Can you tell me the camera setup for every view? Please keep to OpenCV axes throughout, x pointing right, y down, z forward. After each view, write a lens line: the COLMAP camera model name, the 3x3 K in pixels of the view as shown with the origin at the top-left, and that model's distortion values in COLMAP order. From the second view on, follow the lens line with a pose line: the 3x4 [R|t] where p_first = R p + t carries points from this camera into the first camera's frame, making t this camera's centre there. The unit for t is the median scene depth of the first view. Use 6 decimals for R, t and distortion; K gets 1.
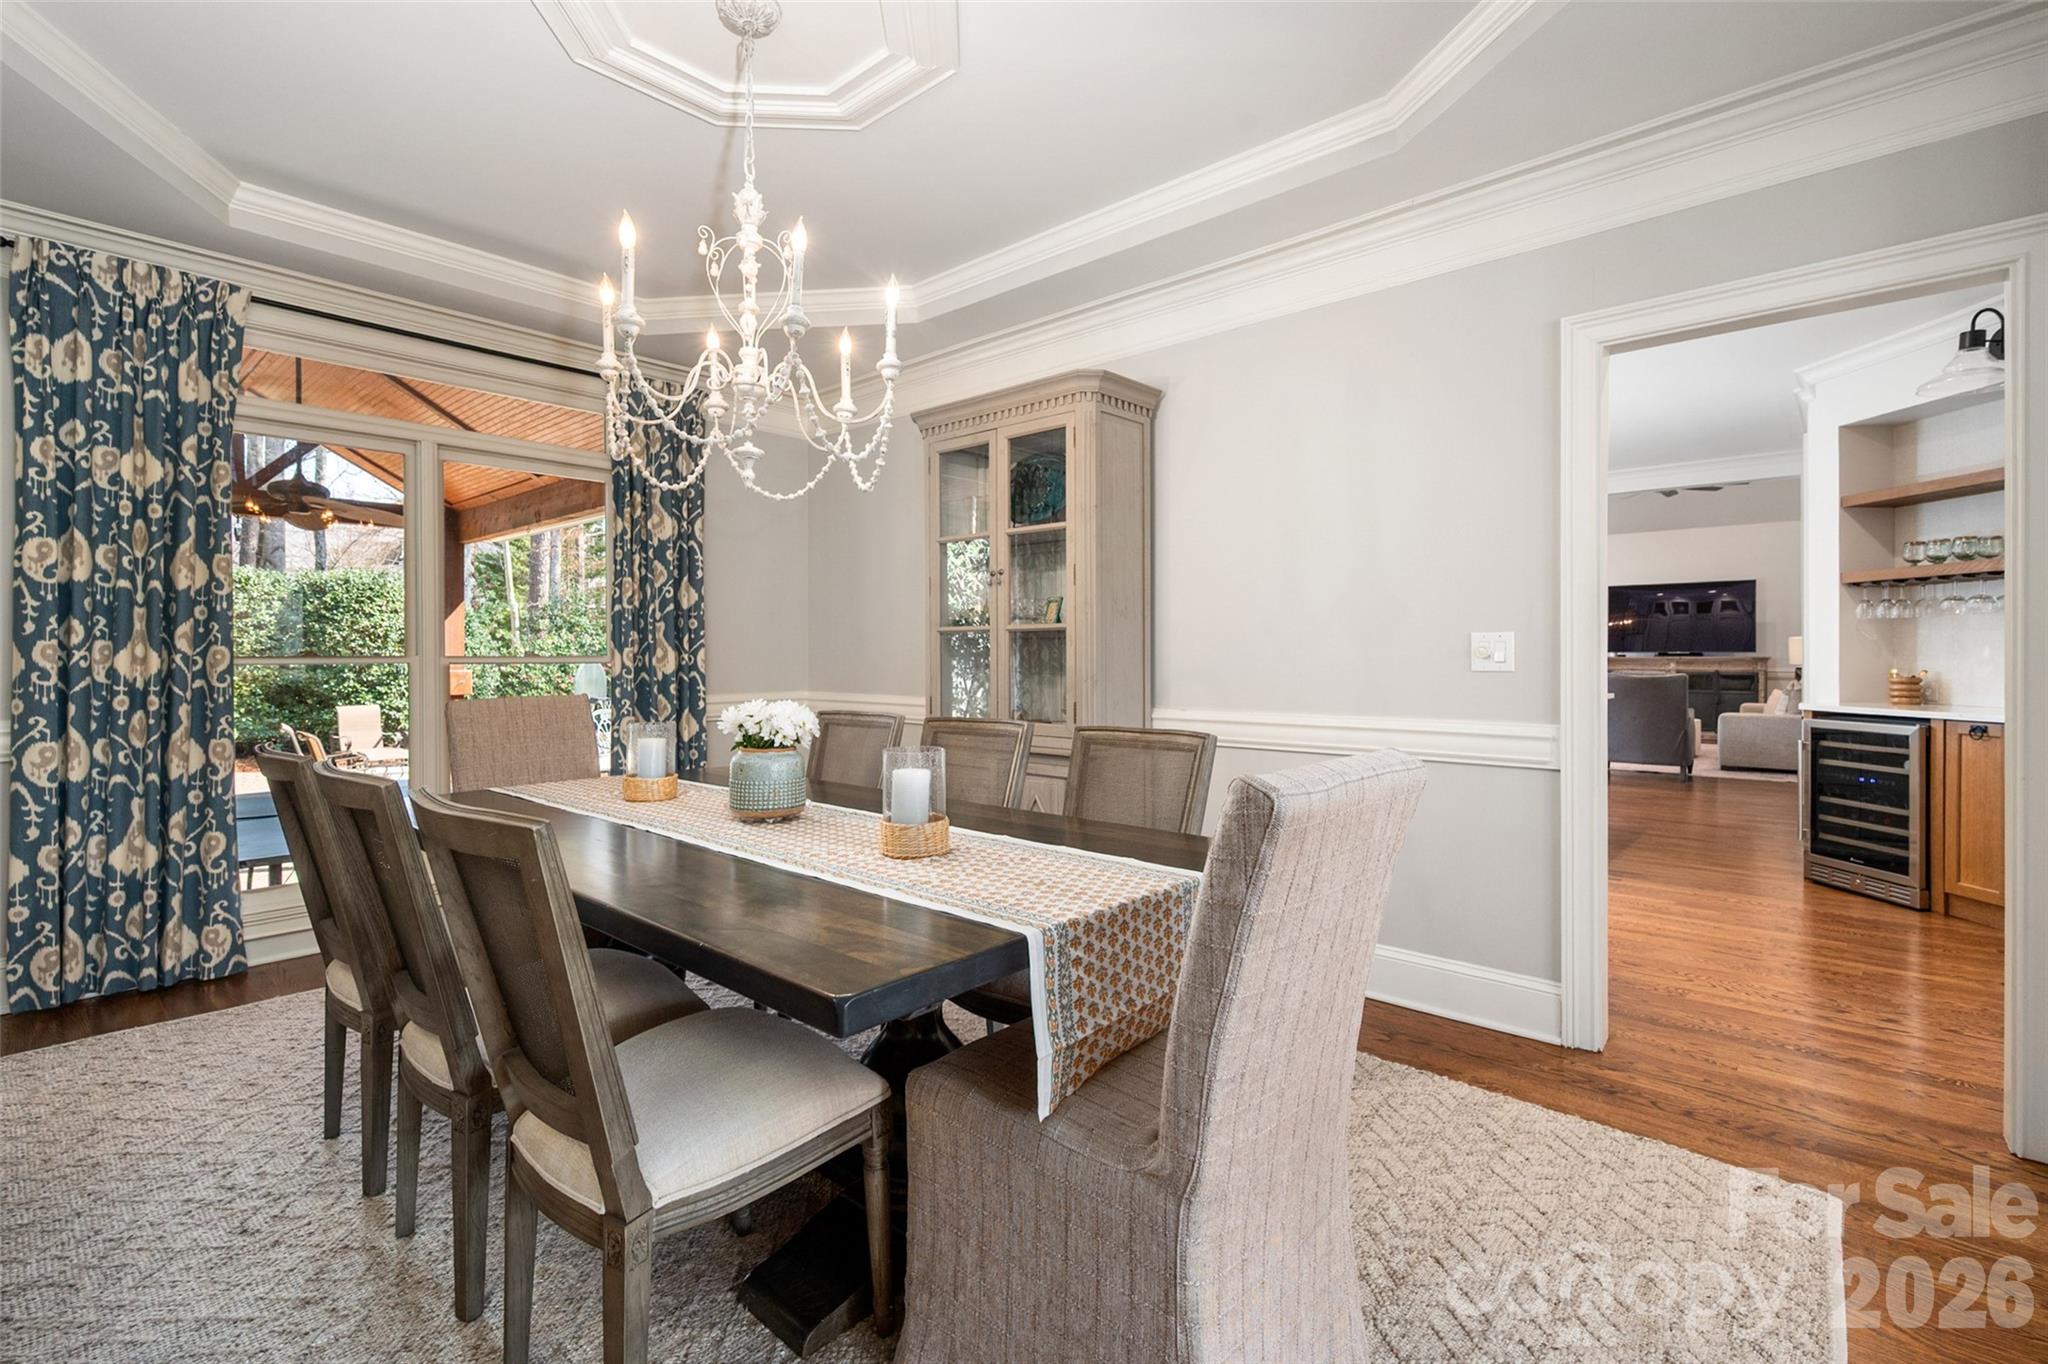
lens RADIAL K [[944.4, 0, 1025.3], [0, 944.4, 660.4], [0, 0, 1]] dist [0.000859, 0.001359]
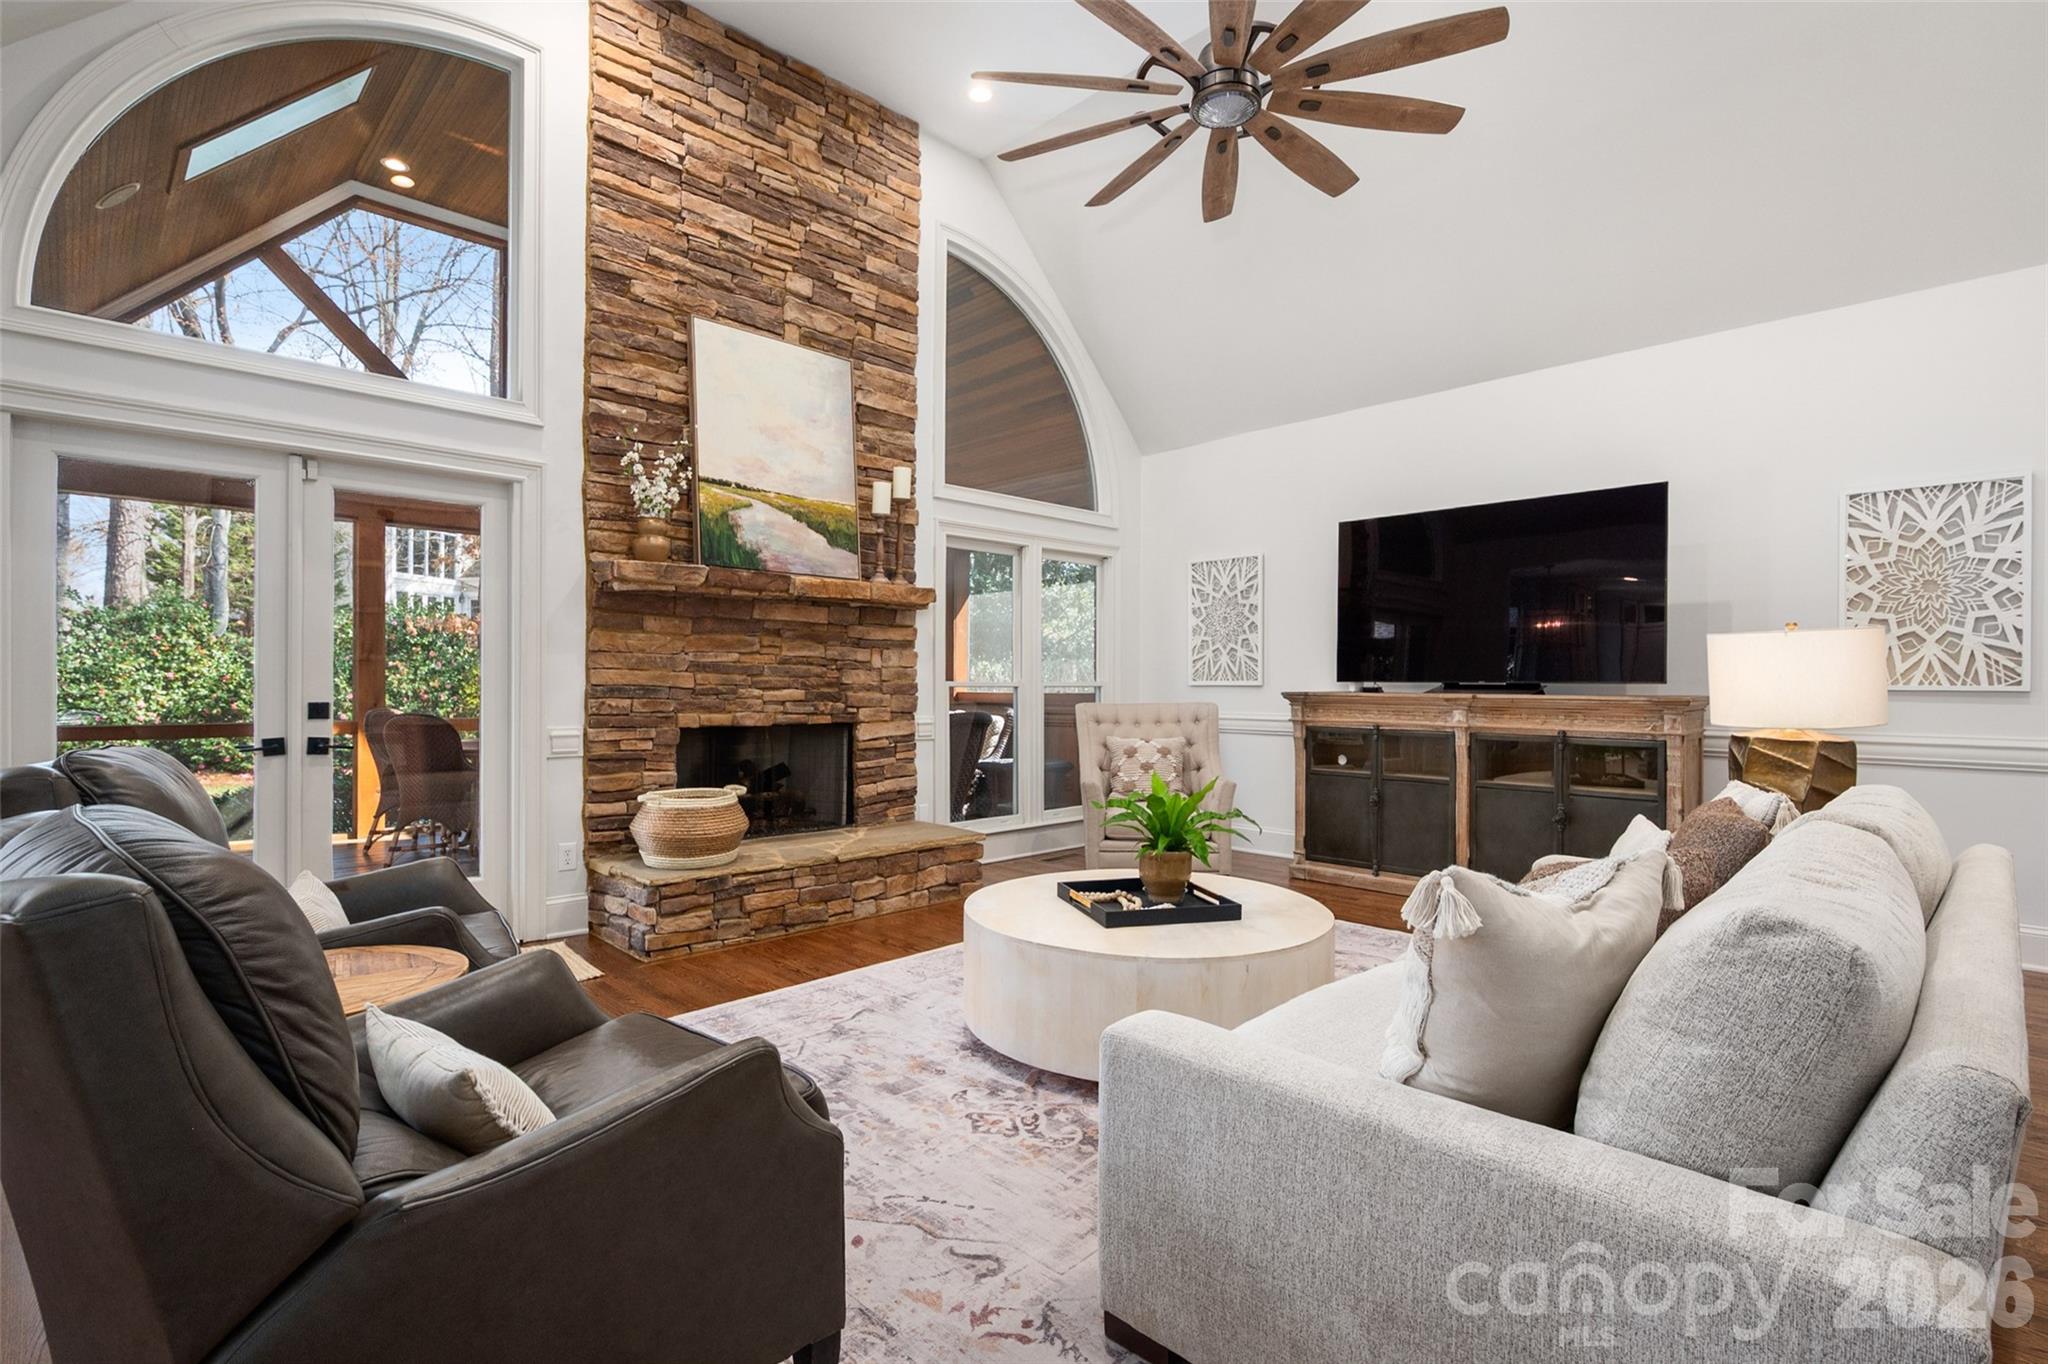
lens RADIAL K [[944.4, 0, 1039.3], [0, 944.4, 682.4], [0, 0, 1]] dist [0.000859, 0.001359]
pose [[0.997242, 0.007574, -0.073825, 1.476383], [-0.007954, 0.999957, -0.004854, -0.014278], [0.073785, 0.005428, 0.997259, 1.646849]]
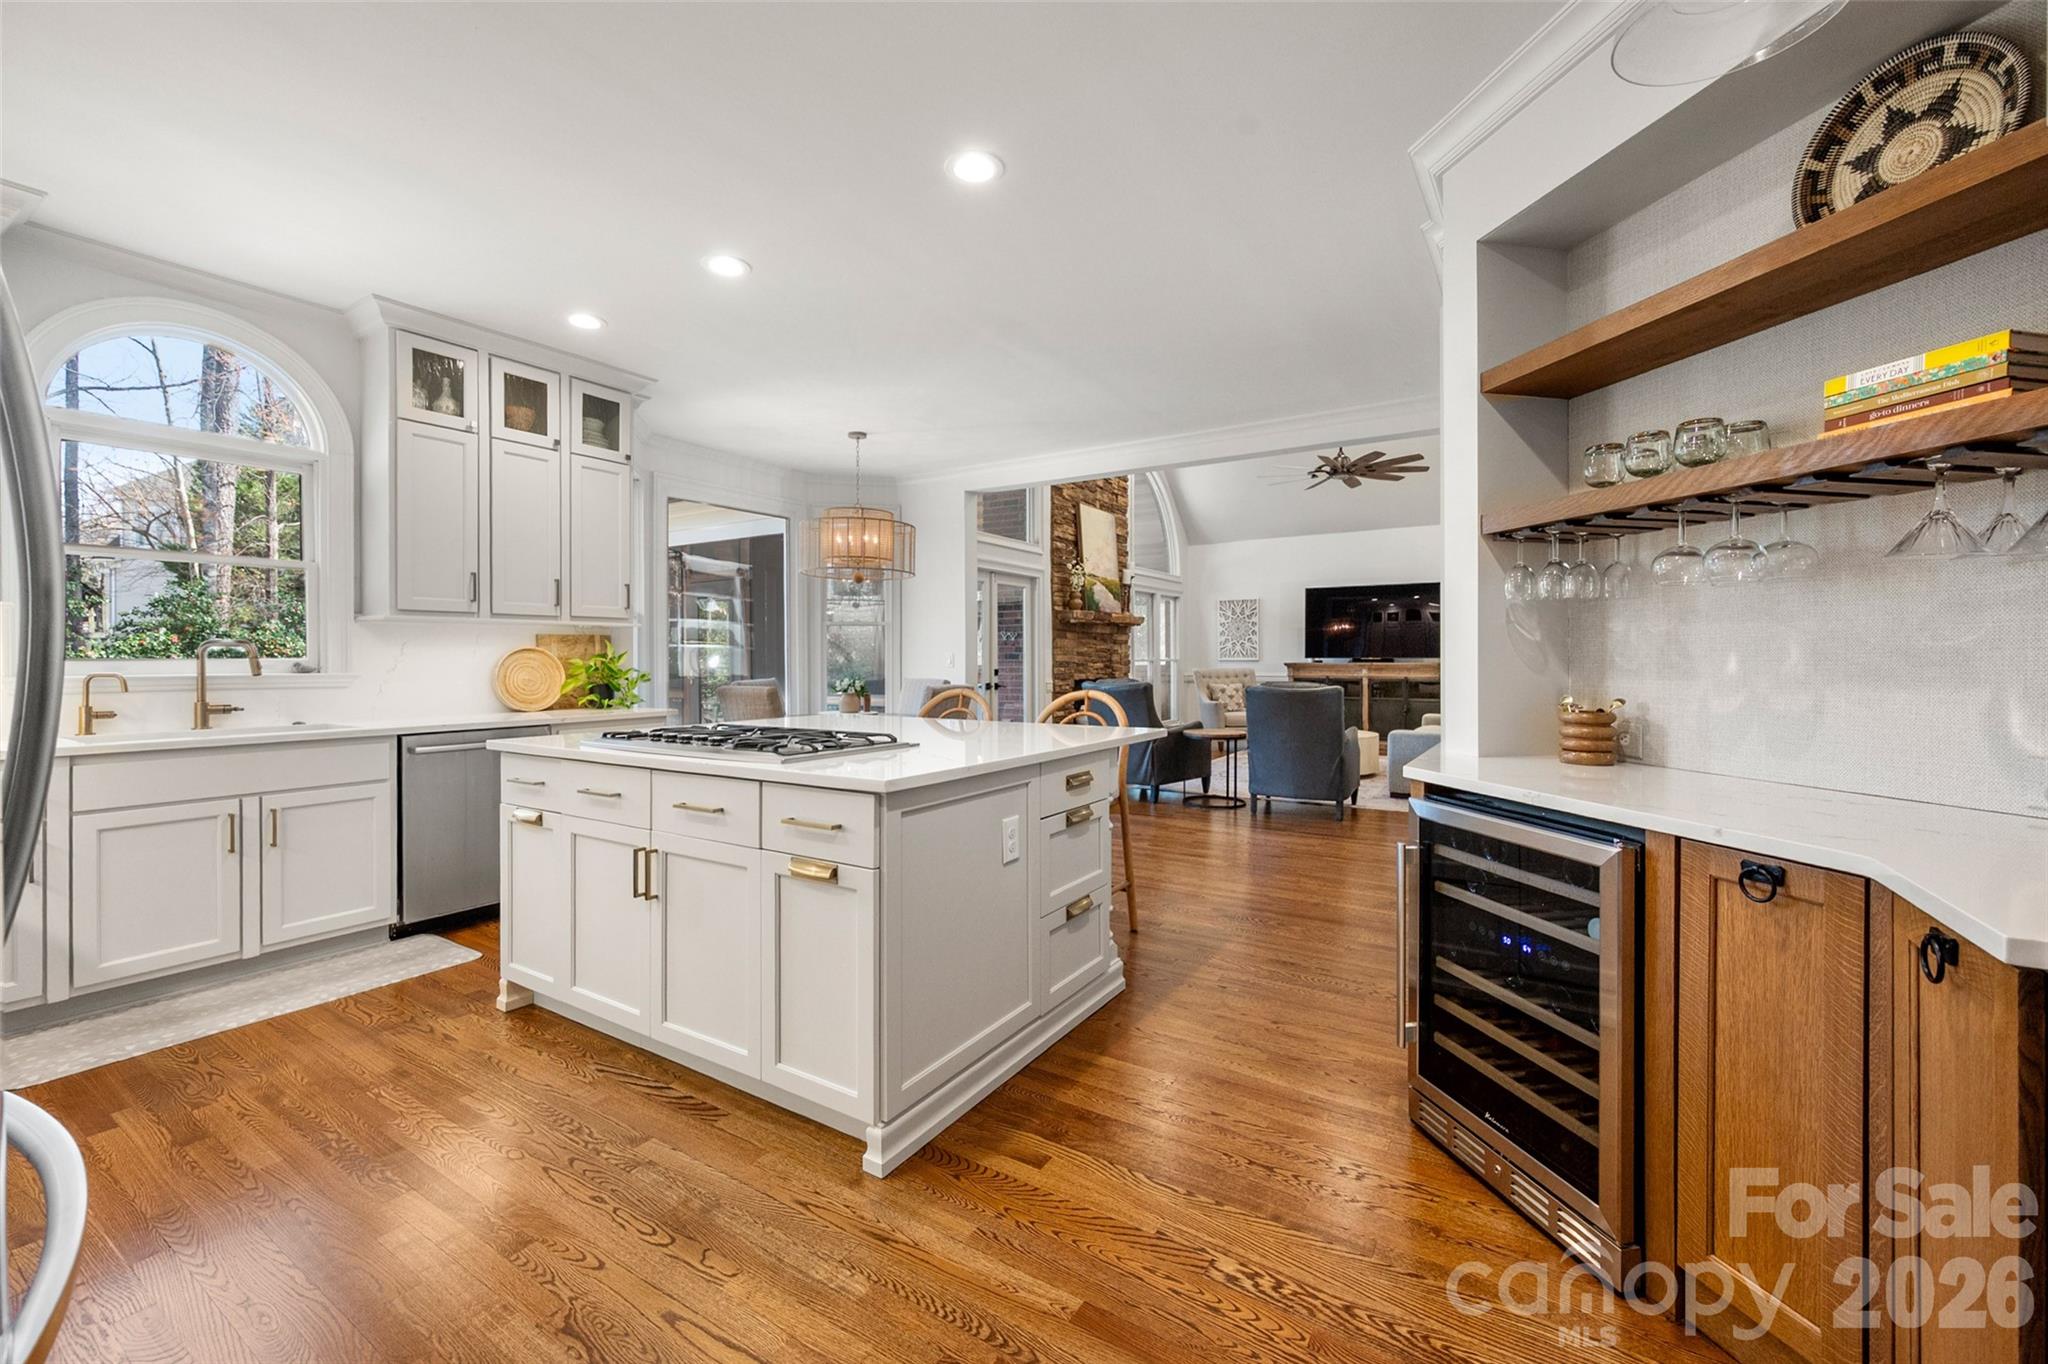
lens RADIAL K [[838.7, 0, 1011.1], [0, 838.7, 659.6], [0, 0, 1]] dist [-0.003342, -0.000388]
pose [[0.988056, 0.001583, 0.154090, 0.551538], [-0.001016, 0.999992, -0.003760, -0.009718], [-0.154094, 0.003559, 0.988050, 0.599819]]
